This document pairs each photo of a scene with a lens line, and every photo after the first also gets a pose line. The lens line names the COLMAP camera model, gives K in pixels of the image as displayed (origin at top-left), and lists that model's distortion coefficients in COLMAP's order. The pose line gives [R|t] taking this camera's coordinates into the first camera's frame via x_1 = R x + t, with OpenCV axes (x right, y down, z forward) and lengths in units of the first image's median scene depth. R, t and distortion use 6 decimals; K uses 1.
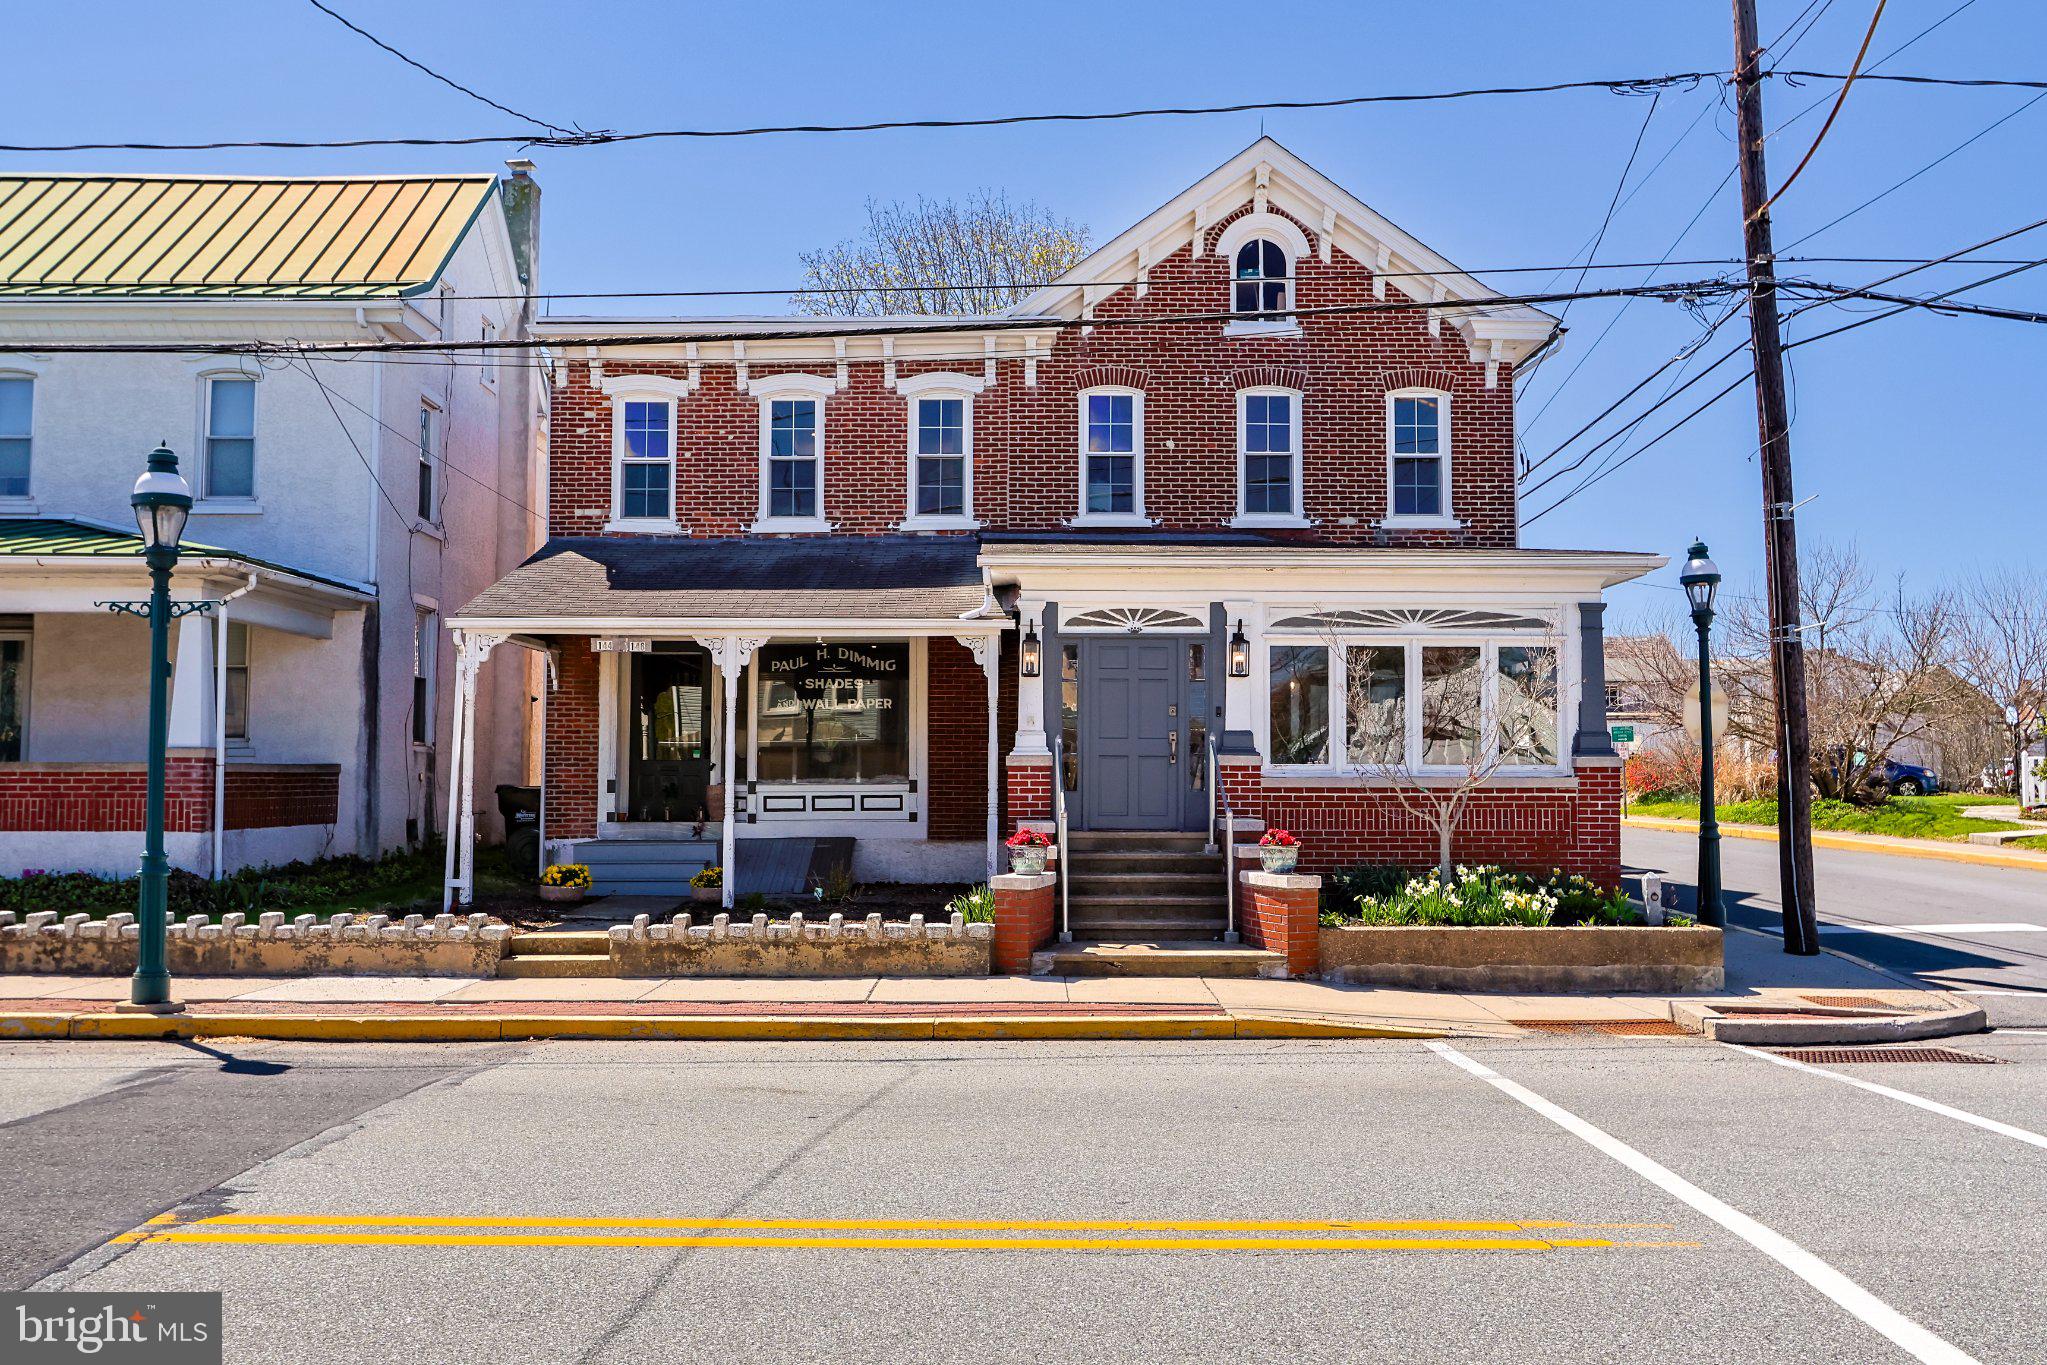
lens RADIAL K [[1643.0, 0, 1023.5], [0, 1643.0, 682.5], [0, 0, 1]] dist [-0.010124, 0.007212]
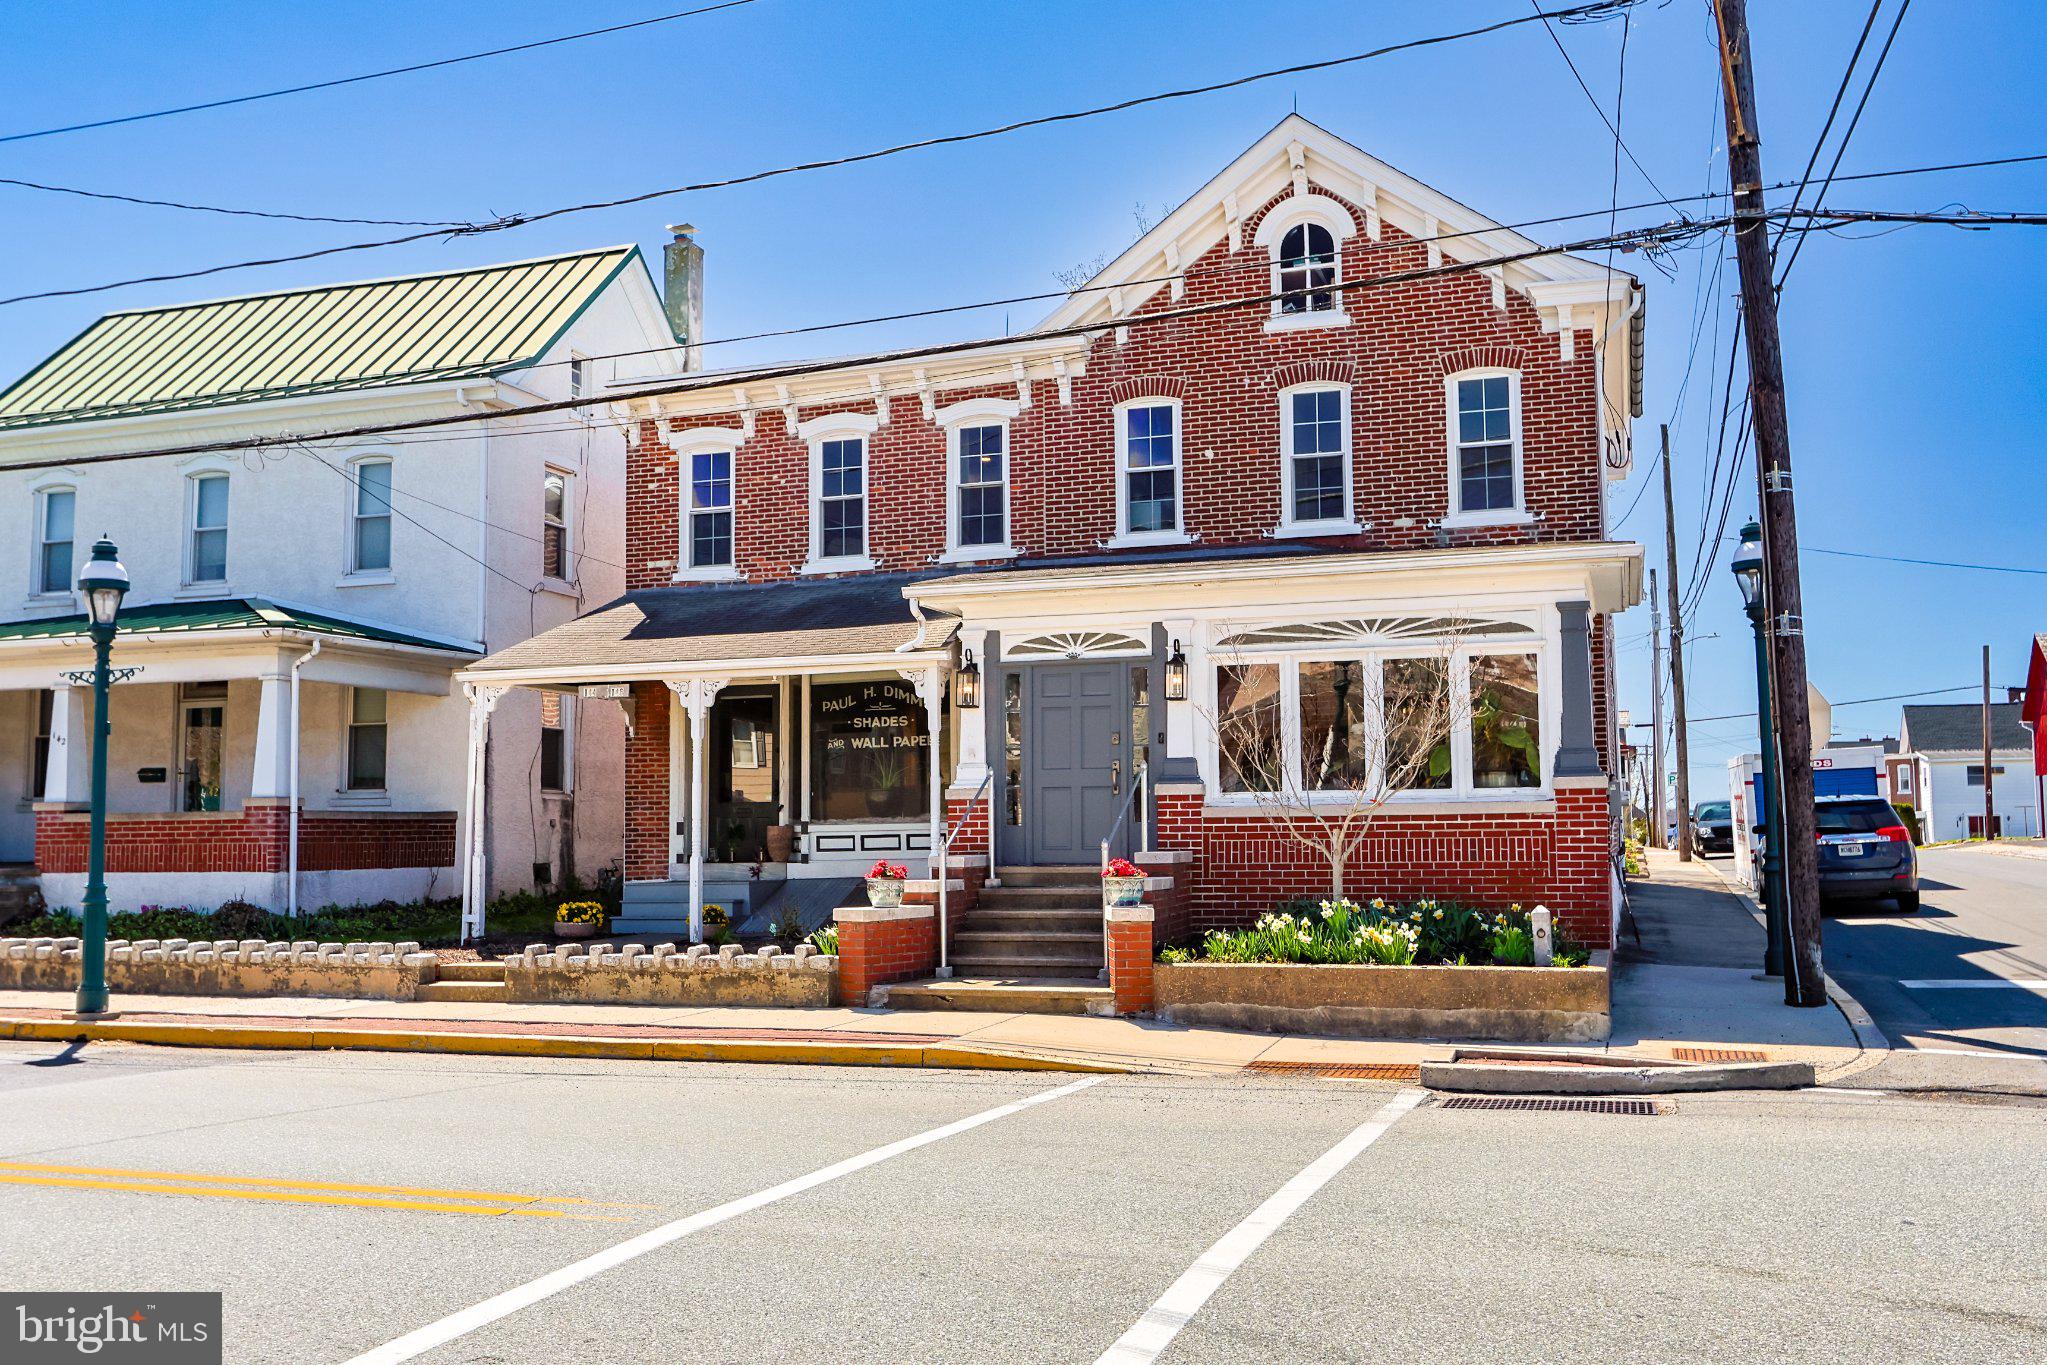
lens RADIAL K [[1825.1, 0, 1023.5], [0, 1825.1, 682.5], [0, 0, 1]] dist [-0.004028, 0.002326]
pose [[0.945154, -0.039485, -0.324231, 0.383877], [0.032076, 0.999088, -0.028169, 0.012801], [0.325048, 0.016224, 0.945558, -0.015580]]
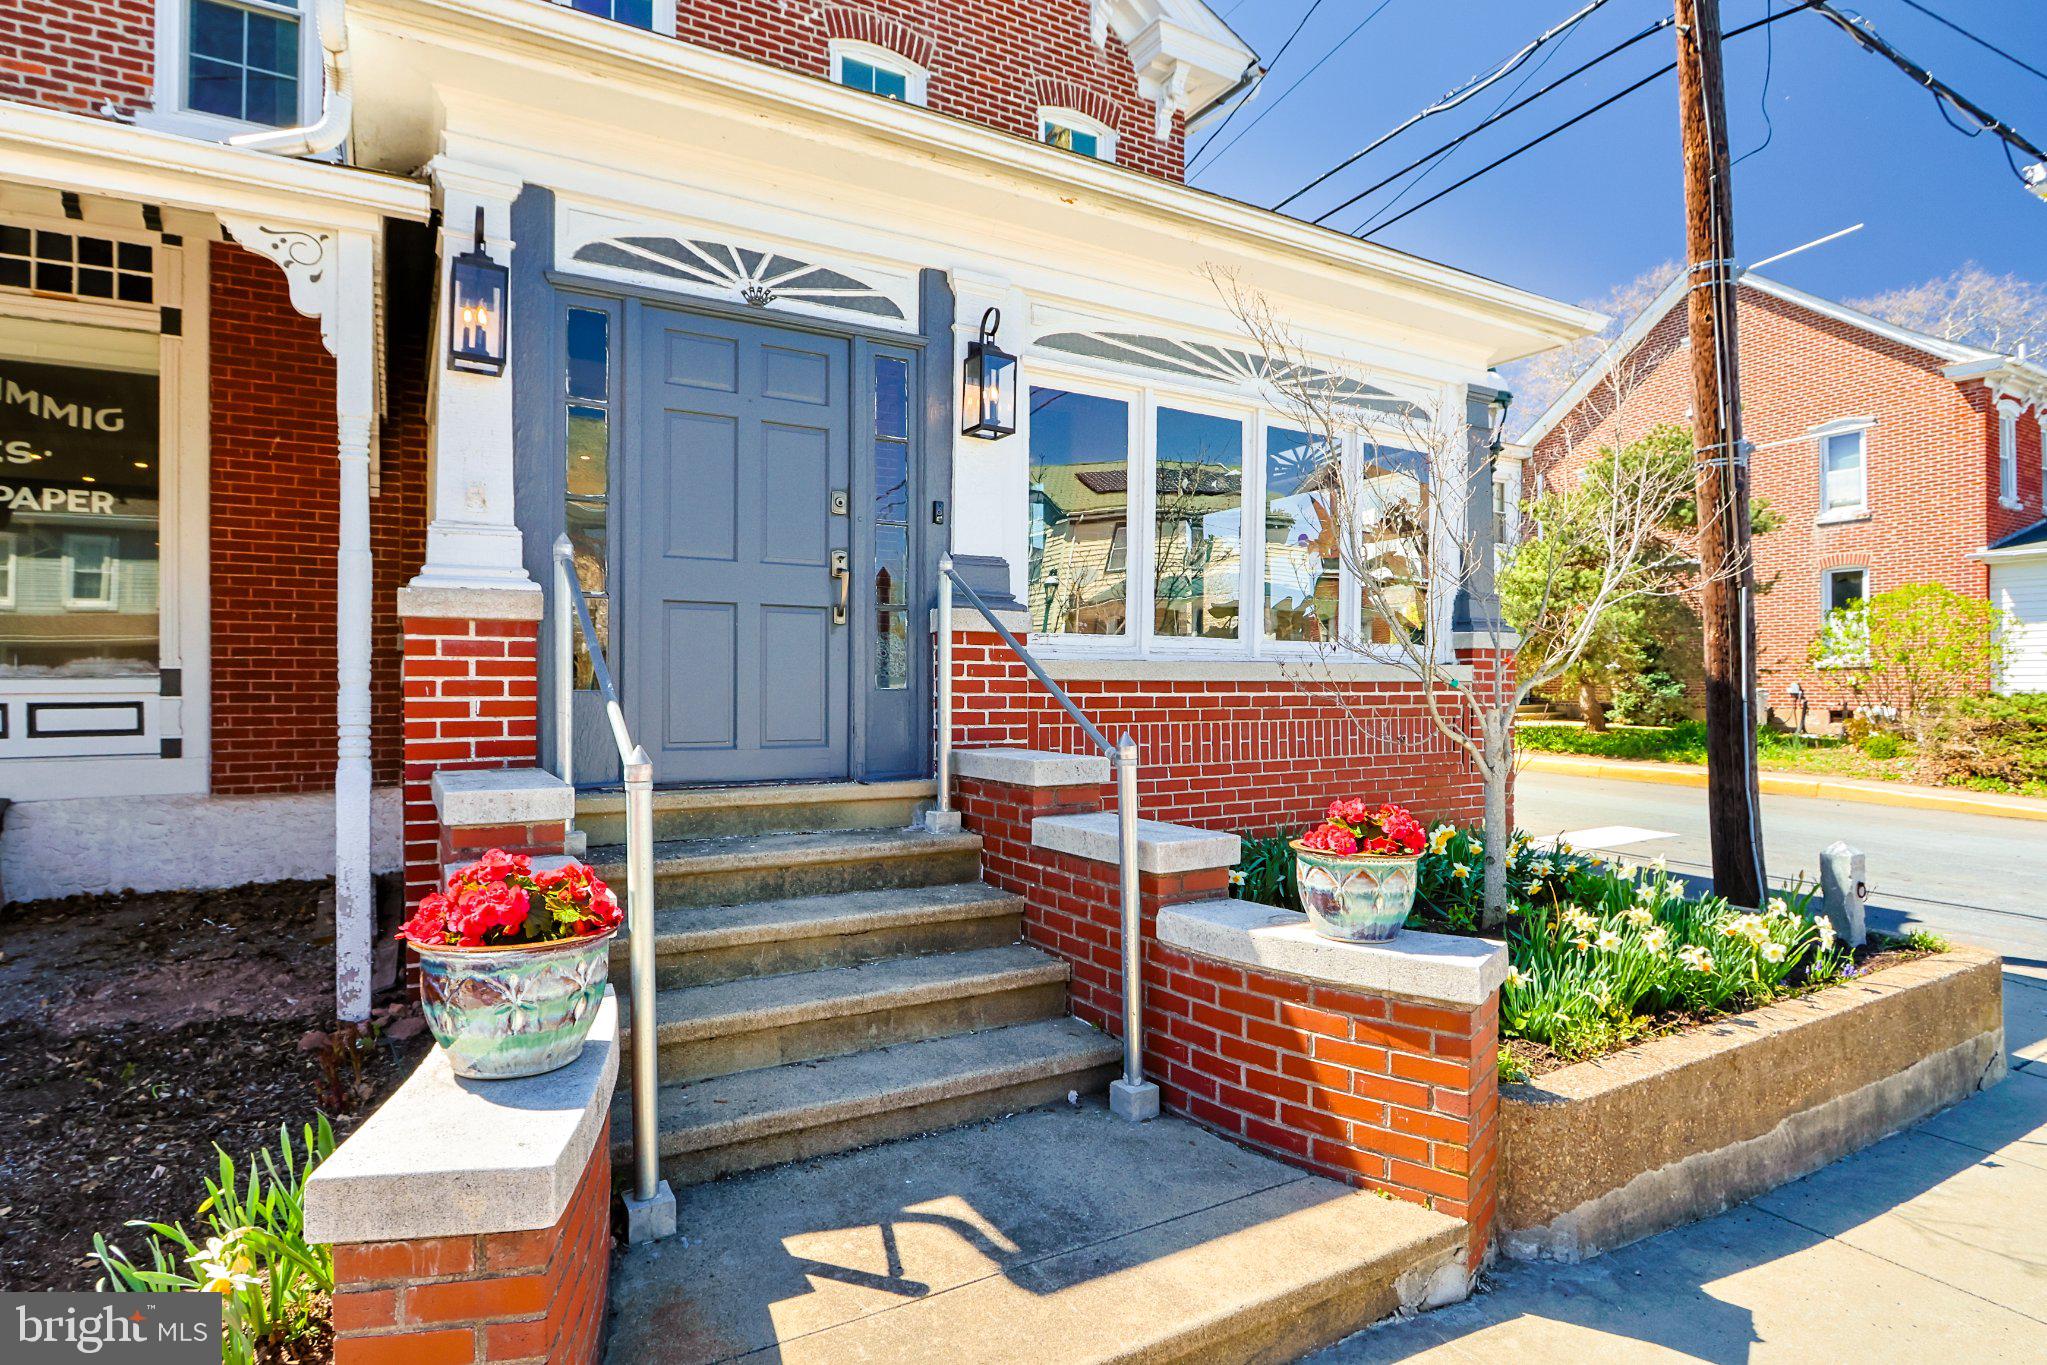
lens RADIAL K [[1065.2, 0, 1006.7], [0, 1065.2, 687.0], [0, 0, 1]] dist [-0.013759, 0.000145]
pose [[0.871925, -0.001002, 0.489639, -0.007950], [-0.027745, 0.998290, 0.051450, 0.049798], [-0.488853, -0.058446, 0.870406, 0.731538]]
